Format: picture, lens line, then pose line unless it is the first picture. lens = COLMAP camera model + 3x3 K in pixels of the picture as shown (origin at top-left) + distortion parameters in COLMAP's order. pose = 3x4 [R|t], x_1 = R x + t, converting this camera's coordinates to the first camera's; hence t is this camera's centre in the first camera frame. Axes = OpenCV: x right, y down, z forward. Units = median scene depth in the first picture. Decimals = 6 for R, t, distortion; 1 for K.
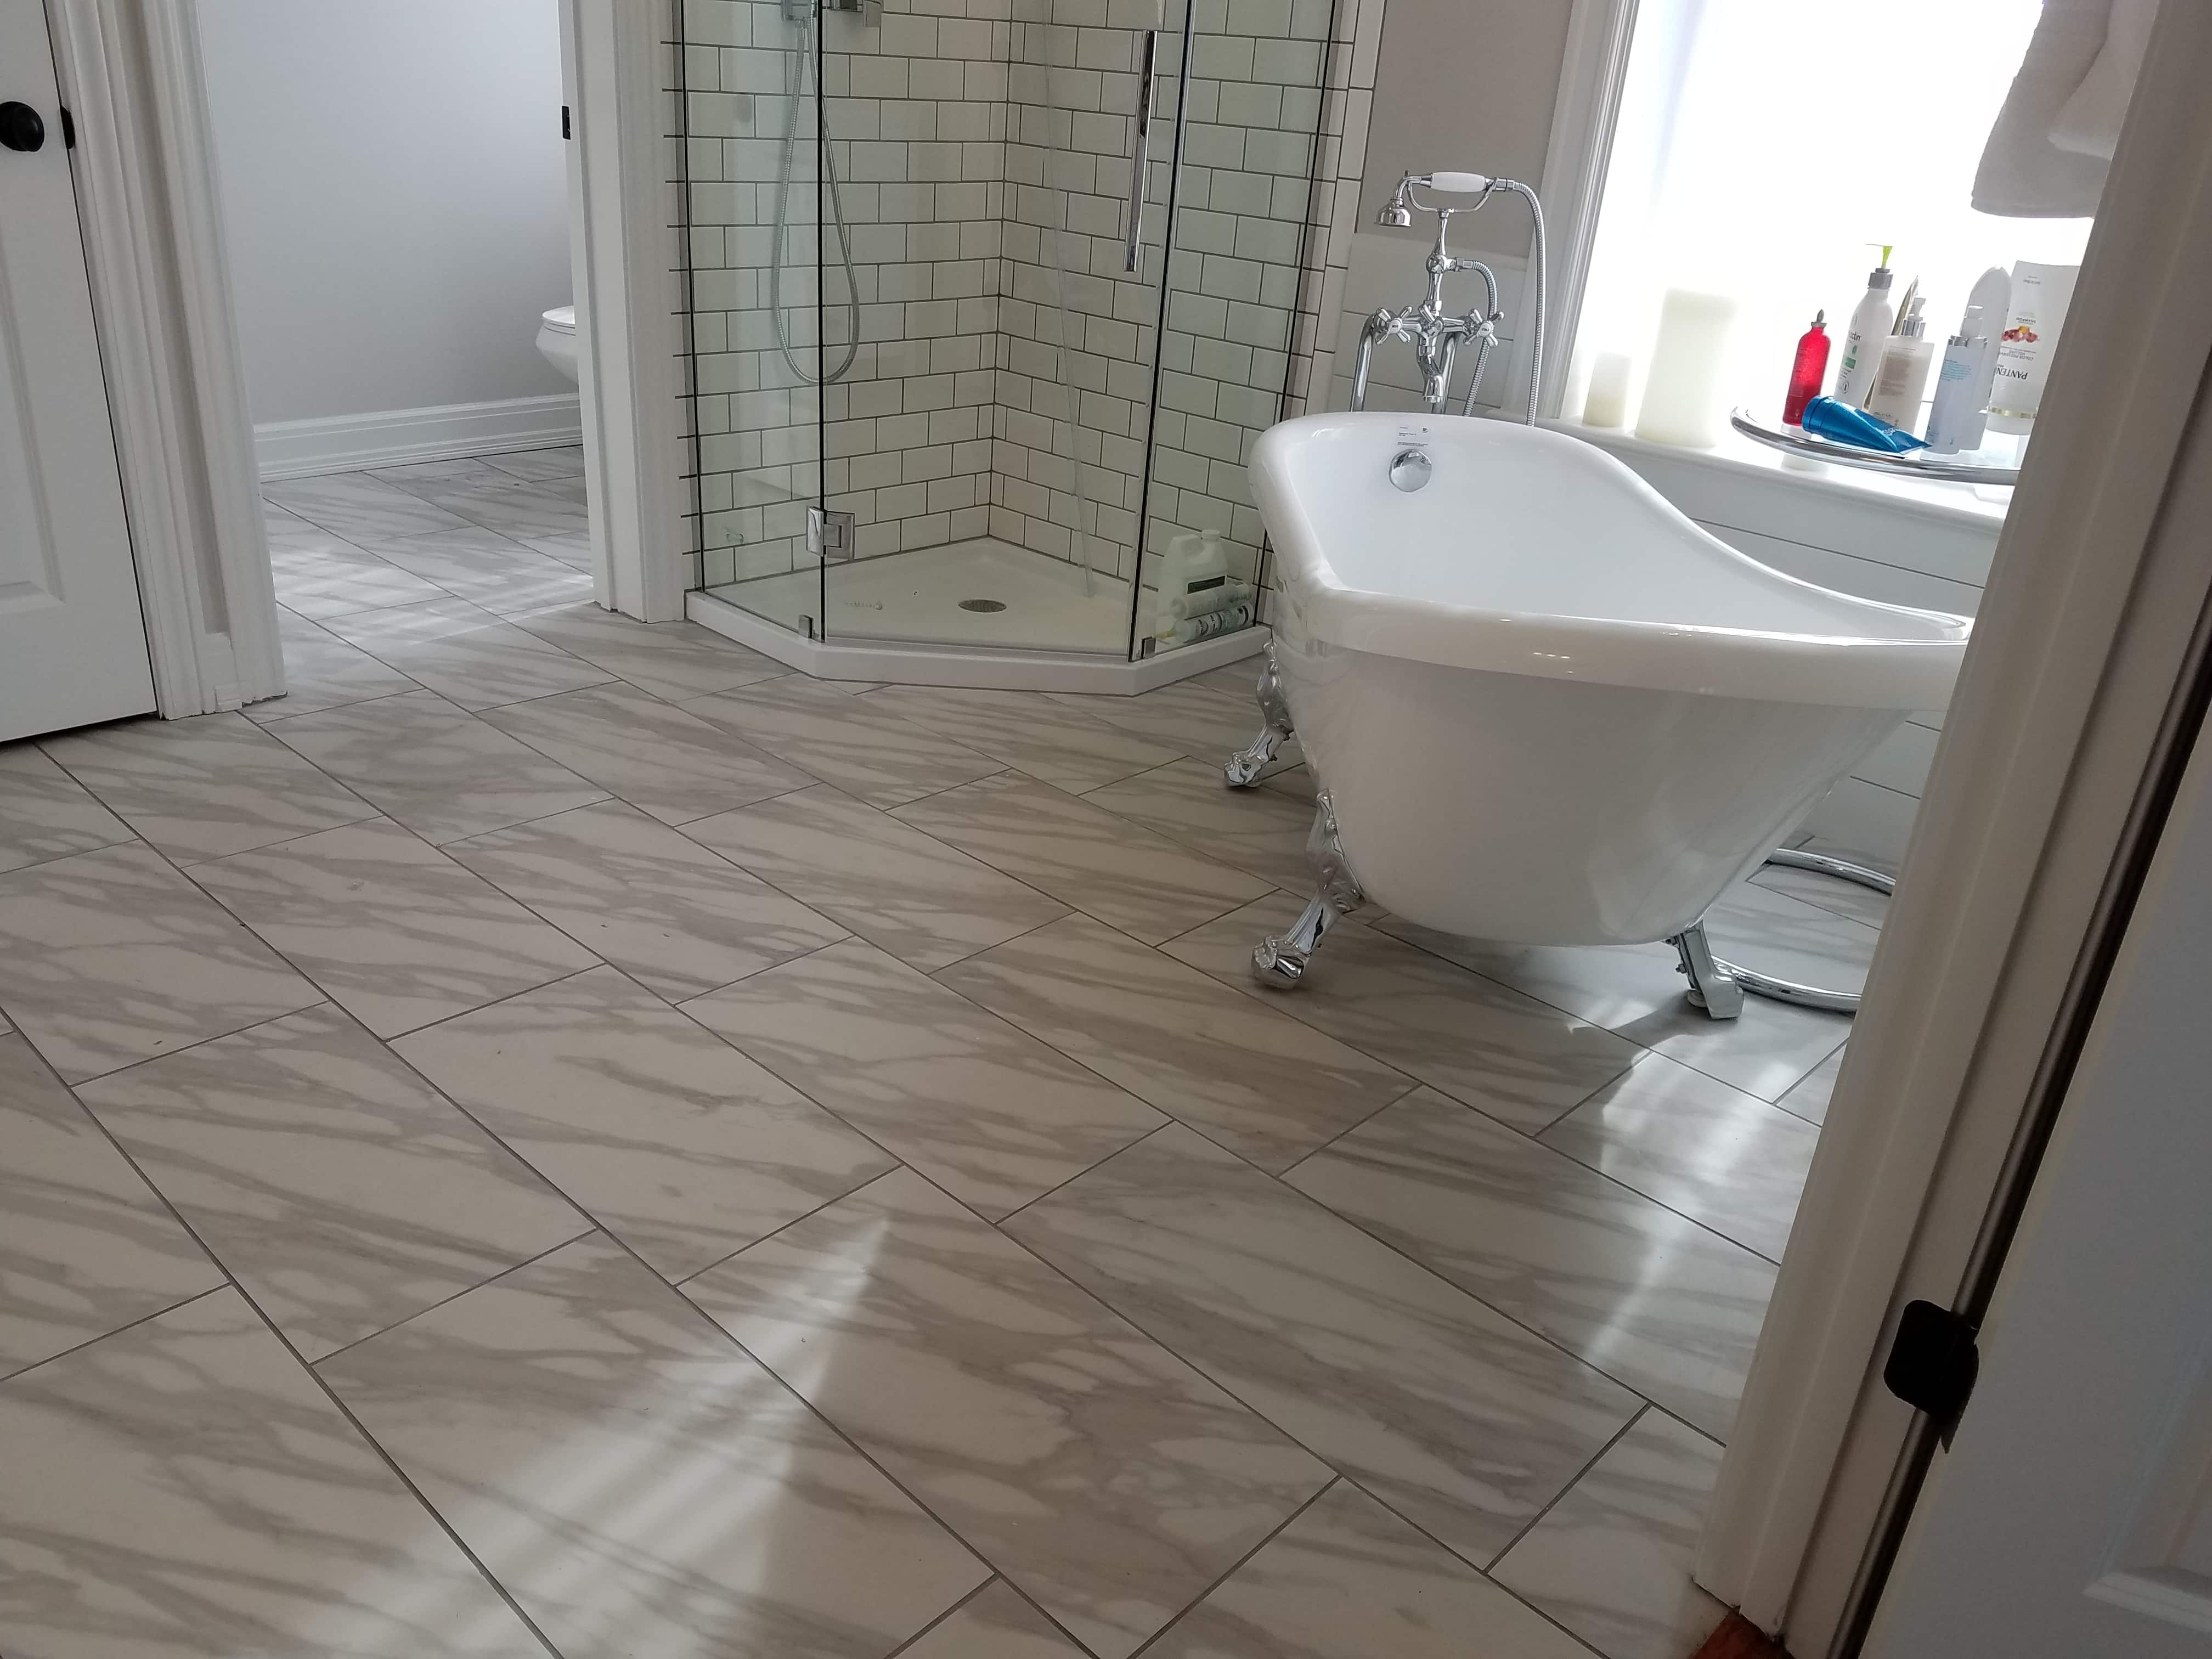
lens RADIAL K [[1720.4, 0, 1096.4], [0, 1720.4, 877.4], [0, 0, 1]] dist [0.228687, -0.372804]
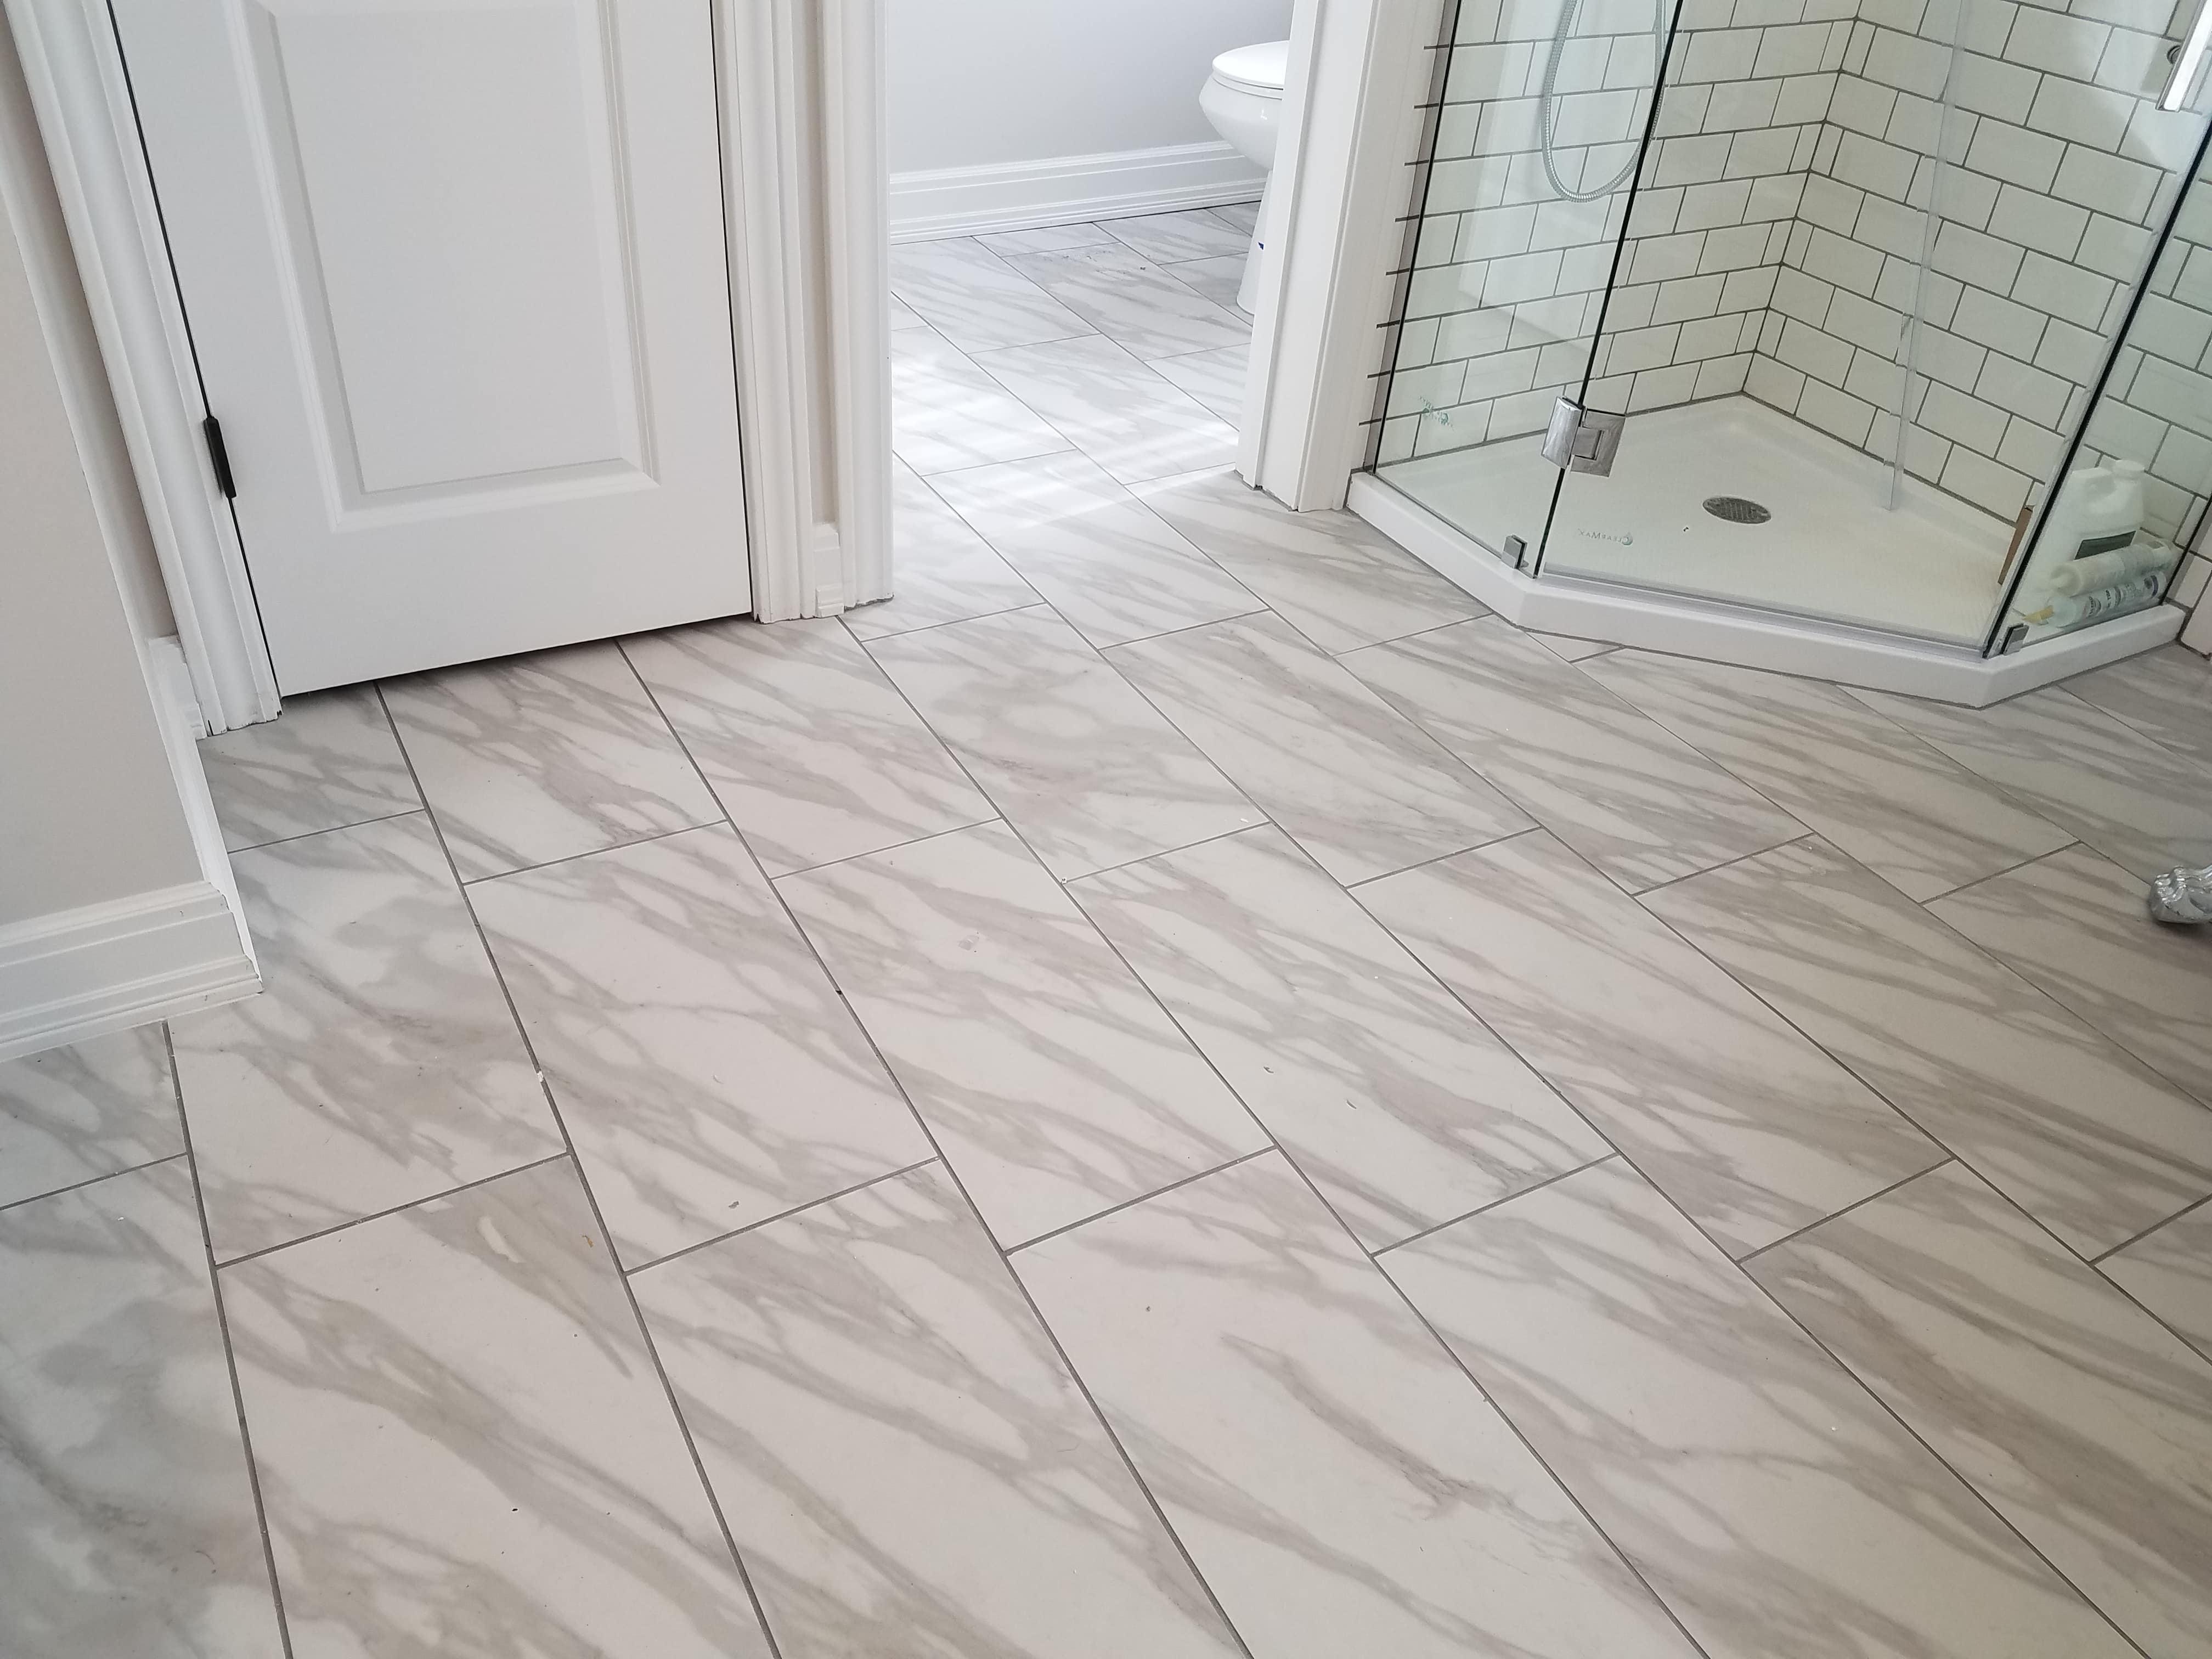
lens RADIAL K [[1729.5, 0, 1084.3], [0, 1729.5, 831.3], [0, 0, 1]] dist [0.268939, -0.493383]
pose [[0.956240, 0.168621, -0.239108, -0.167834], [-0.128023, 0.975979, 0.176280, -0.162417], [0.263089, -0.137955, 0.954857, 0.246104]]
